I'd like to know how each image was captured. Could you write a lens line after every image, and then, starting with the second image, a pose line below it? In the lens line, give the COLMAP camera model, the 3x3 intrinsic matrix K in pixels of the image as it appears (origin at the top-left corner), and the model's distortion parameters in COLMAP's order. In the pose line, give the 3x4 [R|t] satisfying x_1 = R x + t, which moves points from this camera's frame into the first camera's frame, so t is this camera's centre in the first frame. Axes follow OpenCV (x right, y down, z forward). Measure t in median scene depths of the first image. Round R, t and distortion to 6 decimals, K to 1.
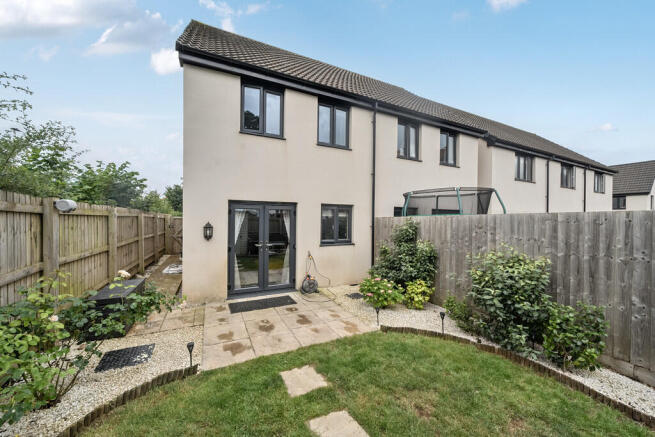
lens RADIAL K [[237.1, 0, 333.4], [0, 237.1, 221.6], [0, 0, 1]] dist [-0.008154, -0.000620]
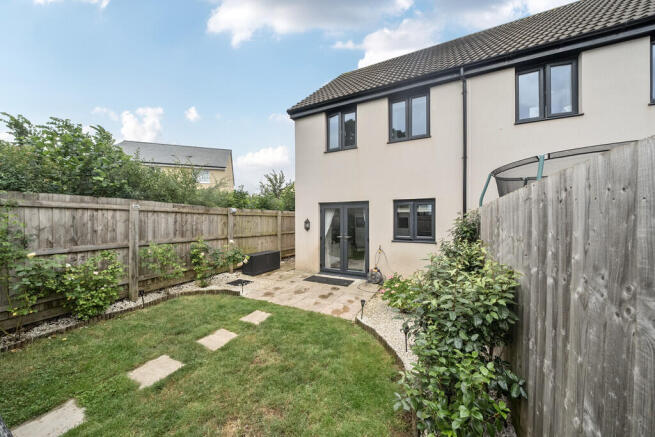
lens RADIAL K [[224.4, 0, 331.5], [0, 224.4, 219.8], [0, 0, 1]] dist [-0.012810, -0.000178]
pose [[0.603869, -0.012864, -0.796980, 0.620035], [-0.001821, 0.999845, -0.017518, 0.031333], [0.797082, 0.012030, 0.603751, 0.238974]]
